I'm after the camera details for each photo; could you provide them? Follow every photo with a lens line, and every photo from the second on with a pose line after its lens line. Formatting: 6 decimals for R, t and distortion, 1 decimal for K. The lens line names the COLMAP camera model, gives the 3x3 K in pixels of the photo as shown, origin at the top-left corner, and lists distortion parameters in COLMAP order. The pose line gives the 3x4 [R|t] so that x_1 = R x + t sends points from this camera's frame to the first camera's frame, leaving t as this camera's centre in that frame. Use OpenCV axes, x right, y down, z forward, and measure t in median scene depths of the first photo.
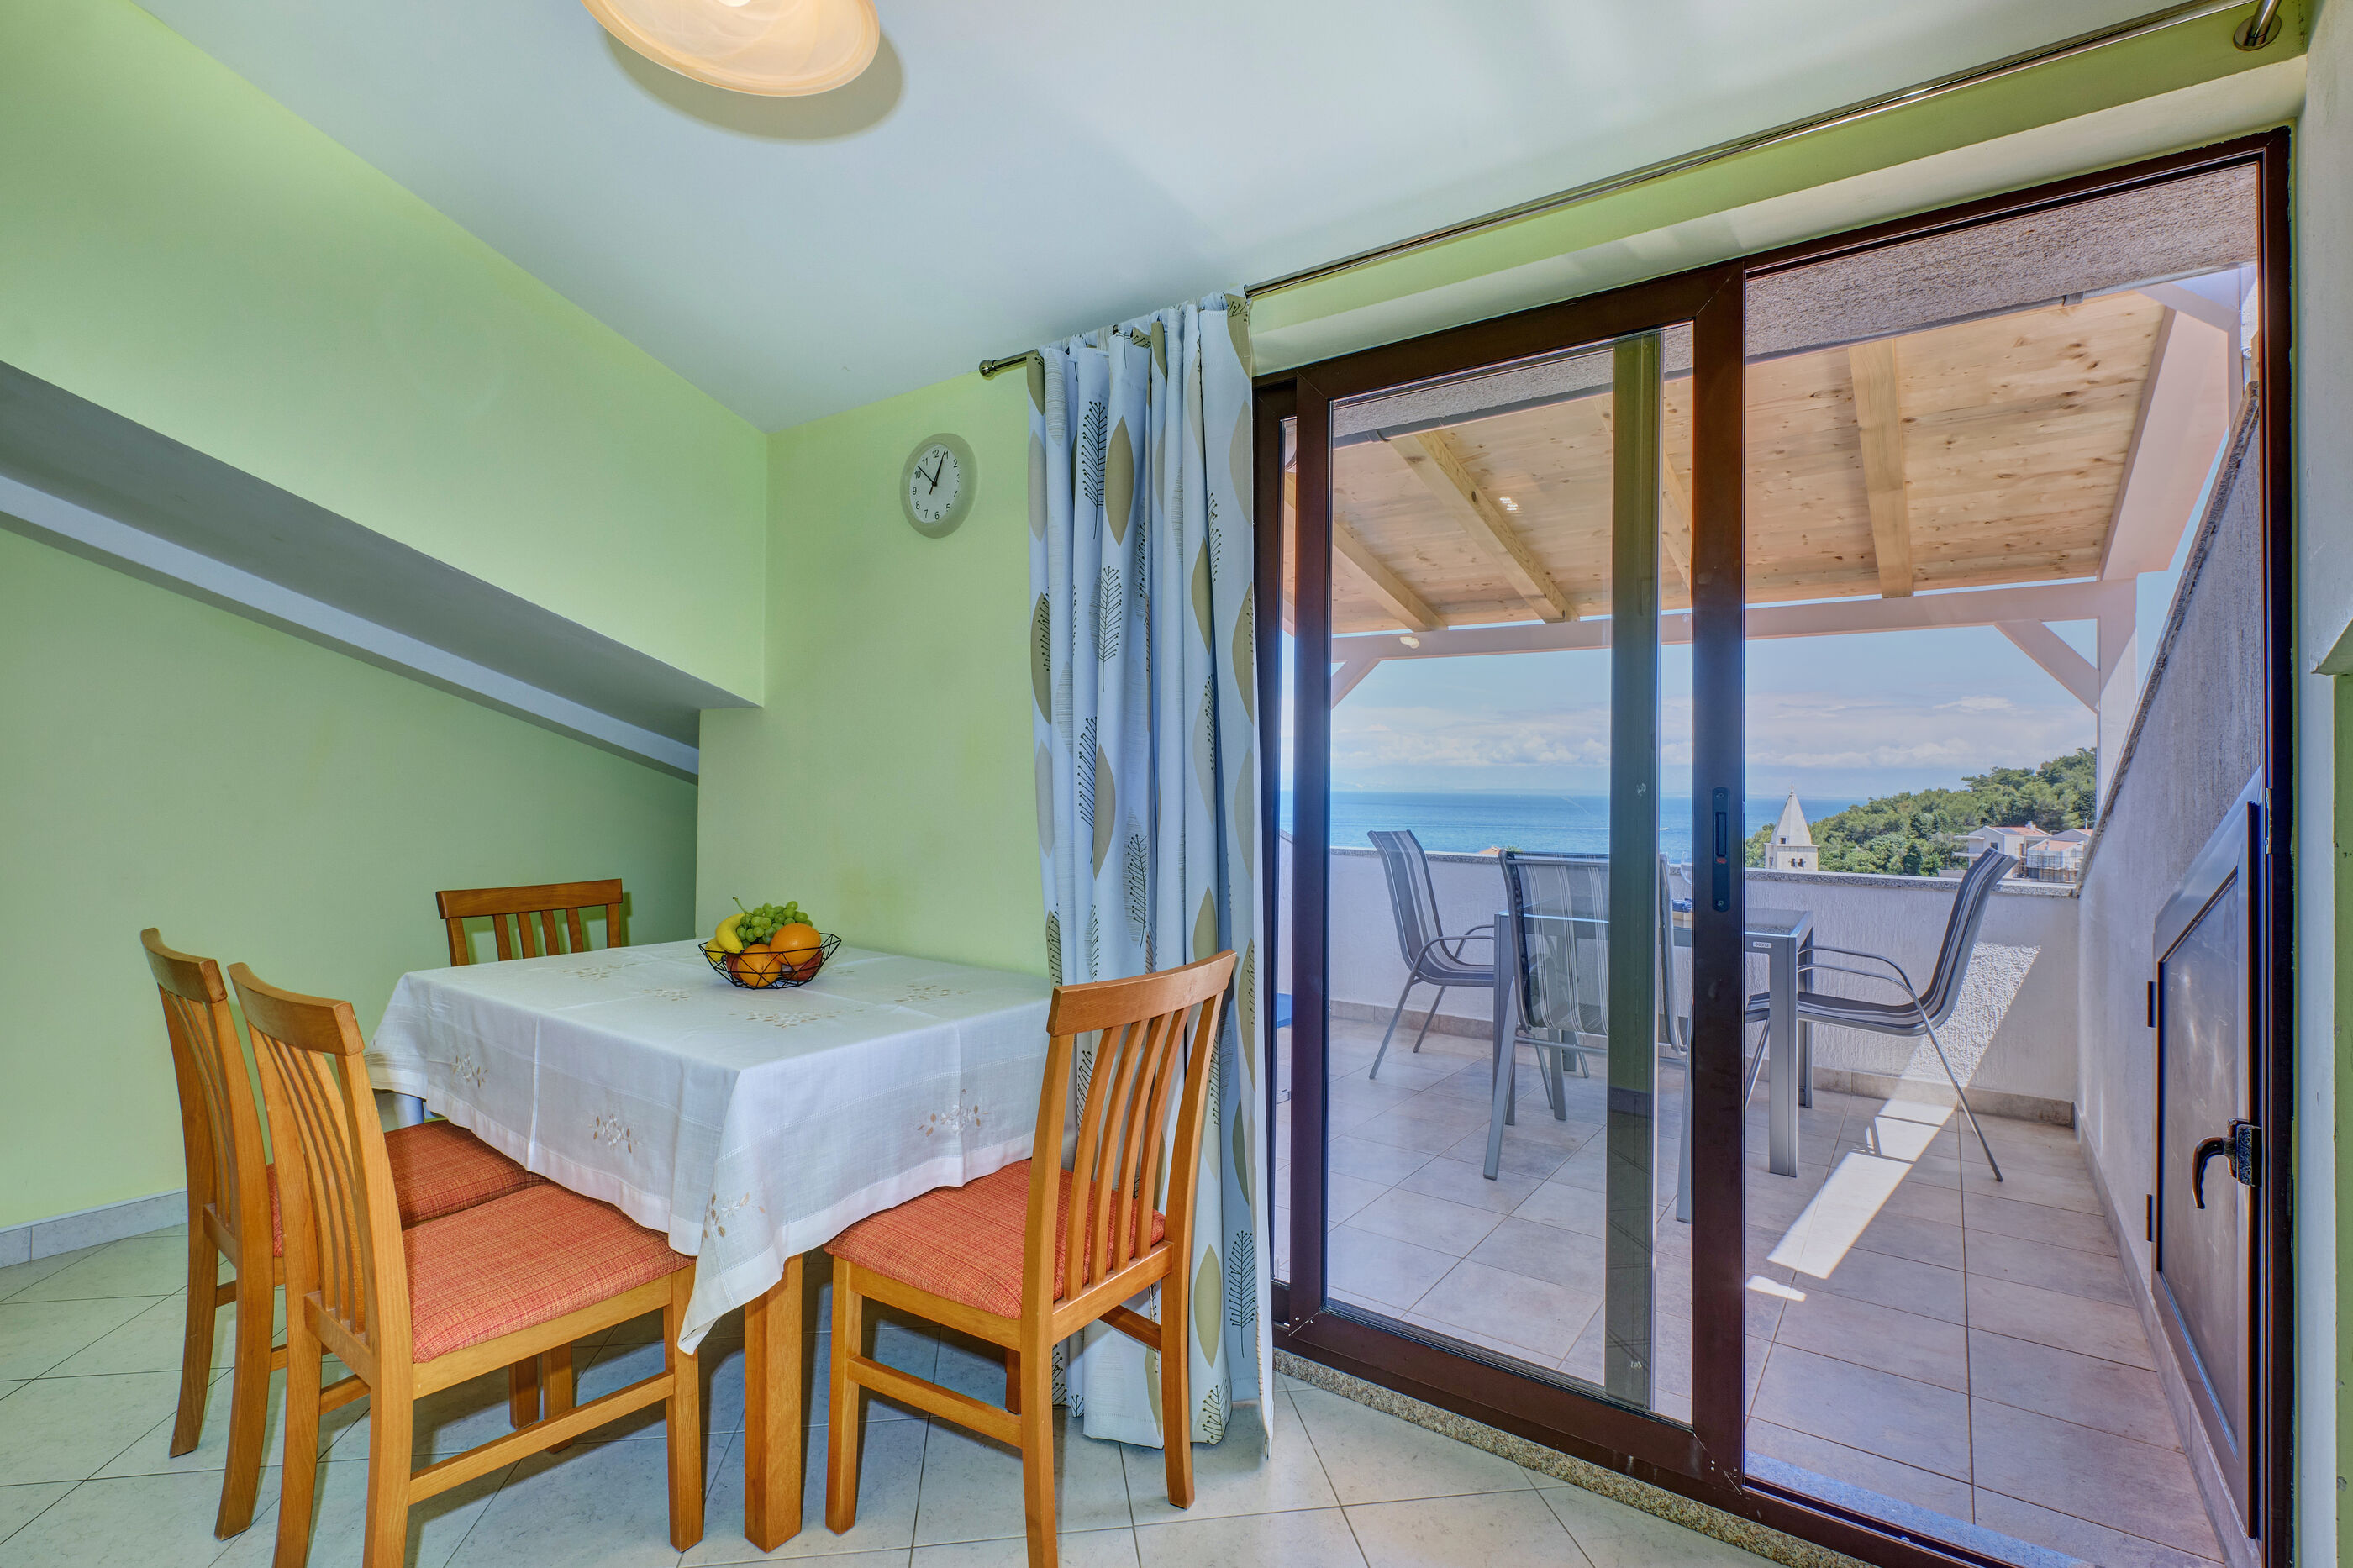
lens RADIAL K [[1045.2, 0, 1187.0], [0, 1045.2, 785.1], [0, 0, 1]] dist [0.000110, -0.001288]
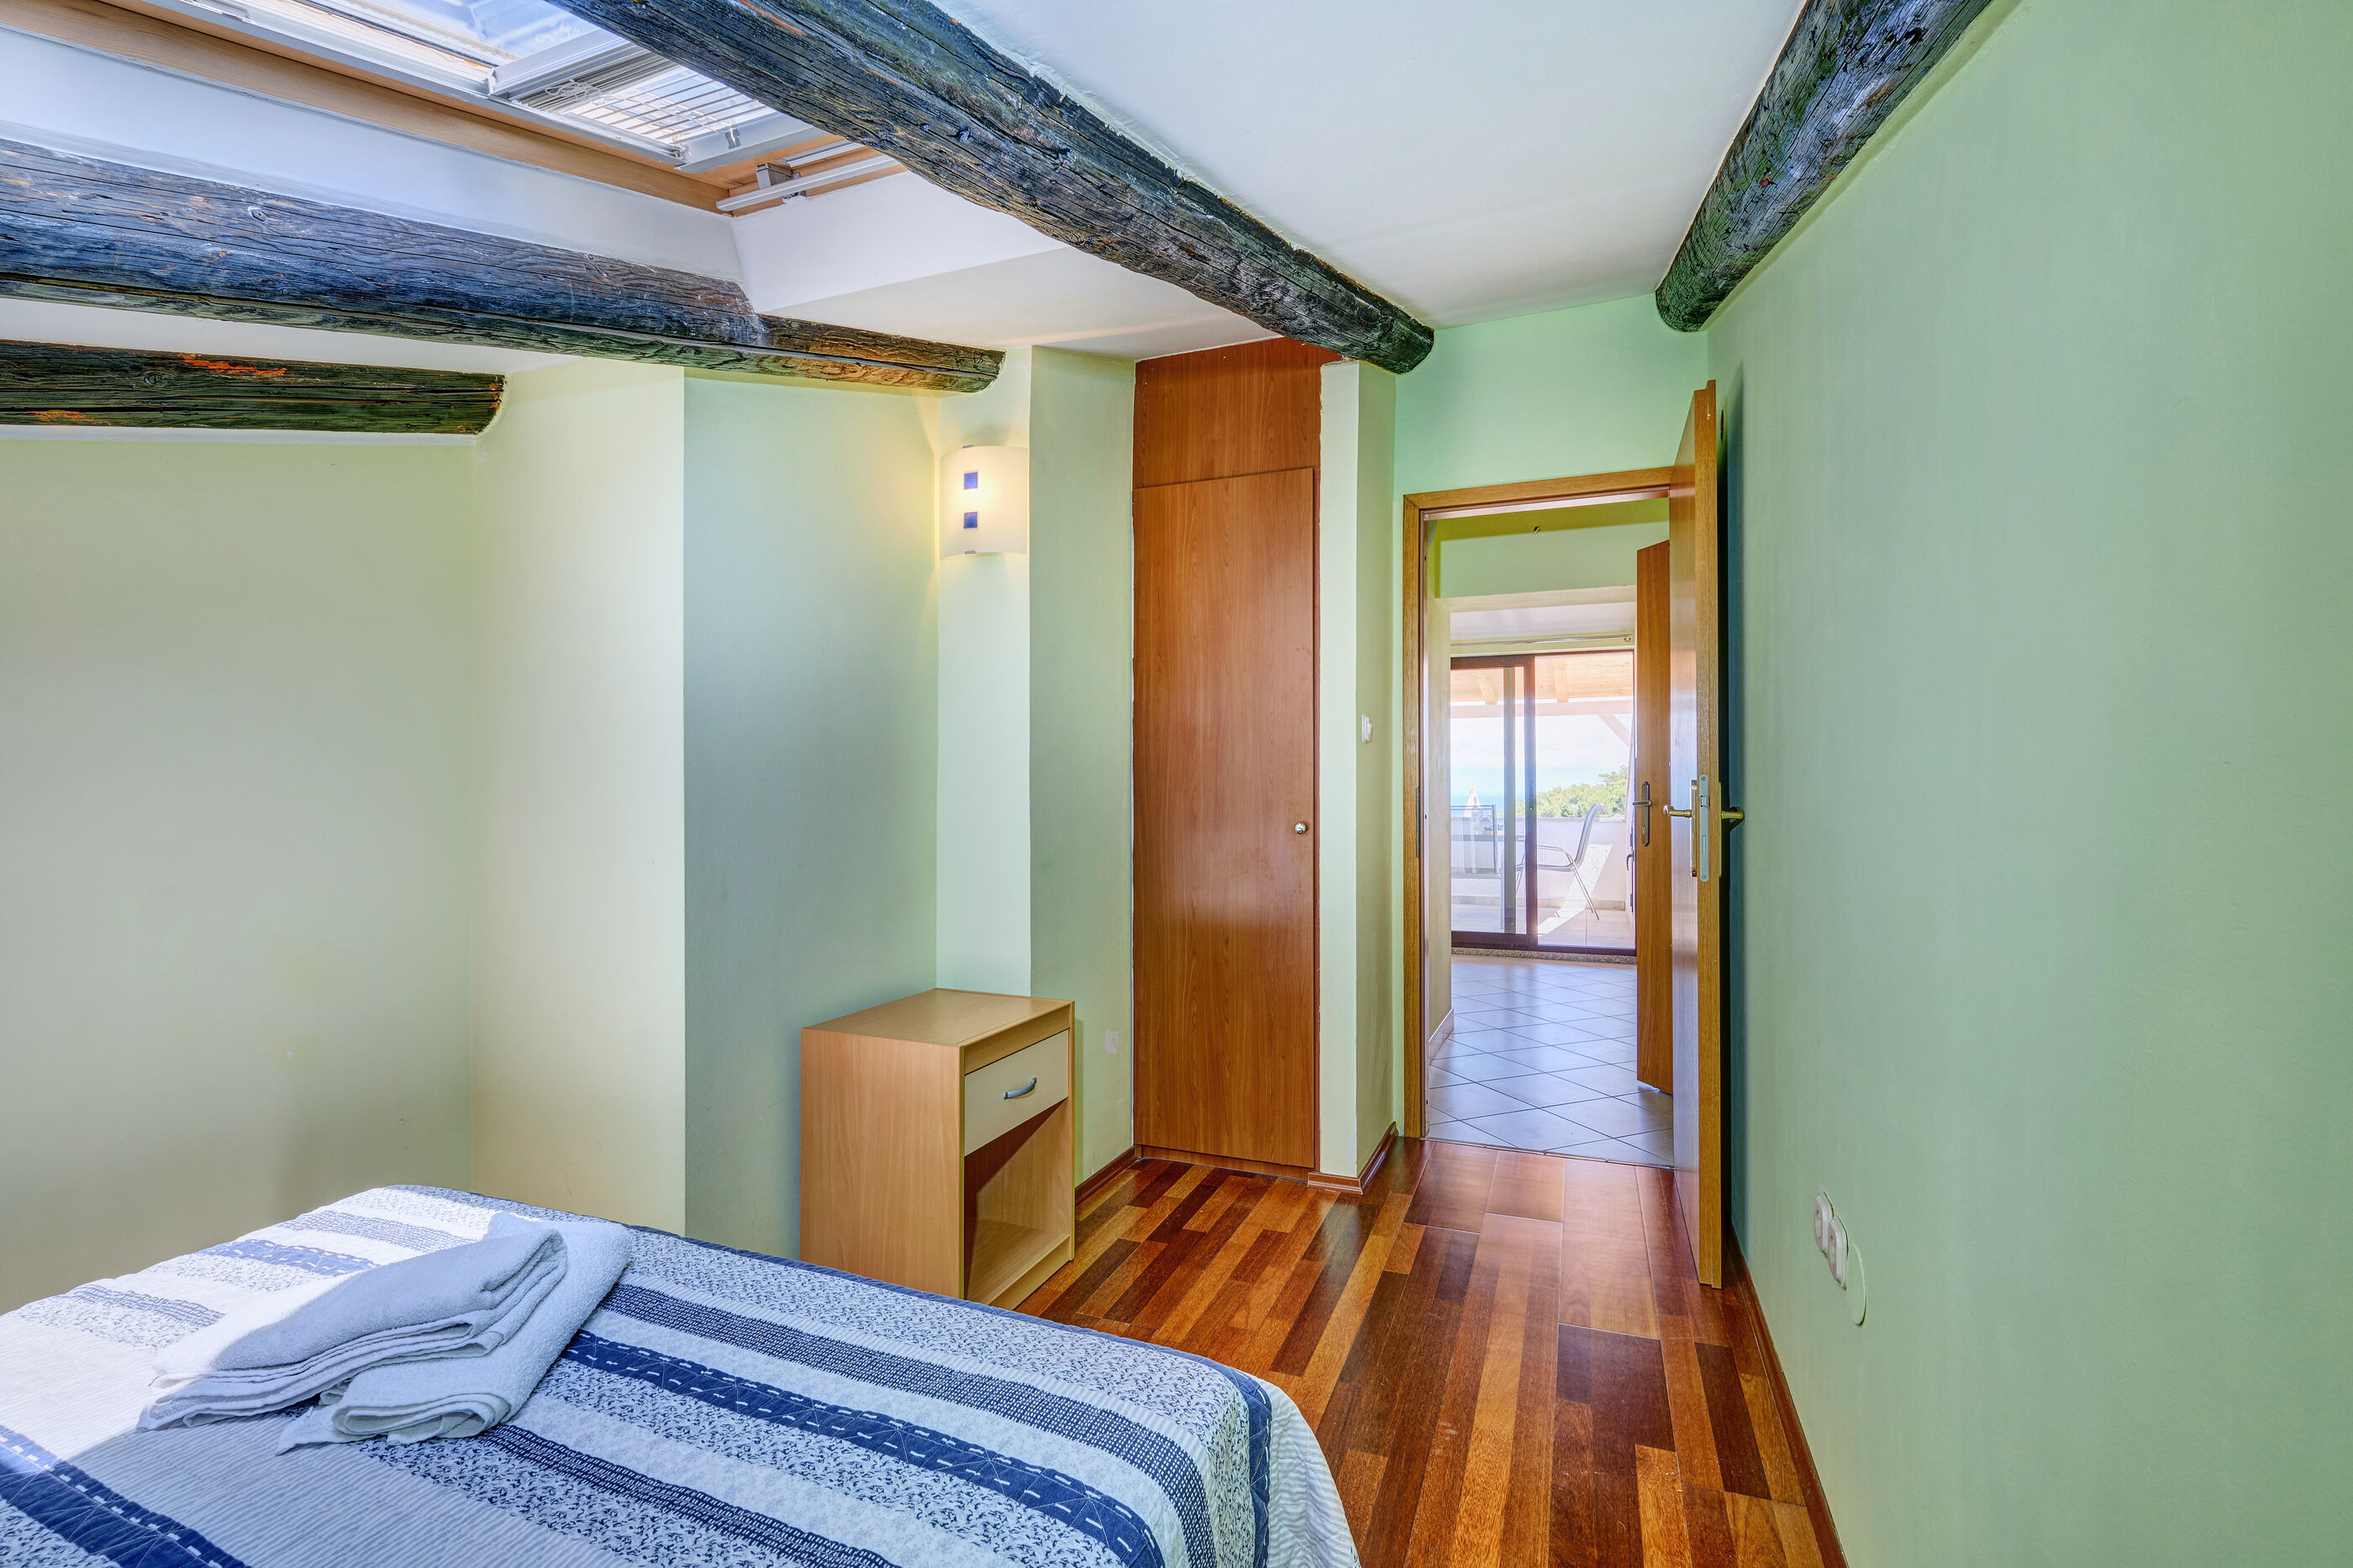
lens RADIAL K [[1045.2, 0, 1187.0], [0, 1045.2, 785.1], [0, 0, 1]] dist [0.000110, -0.001288]
pose [[0.965769, -0.007532, 0.259294, -0.894301], [0.007405, 0.999972, 0.001469, 0.000659], [-0.259298, 0.000502, 0.965797, -1.260715]]
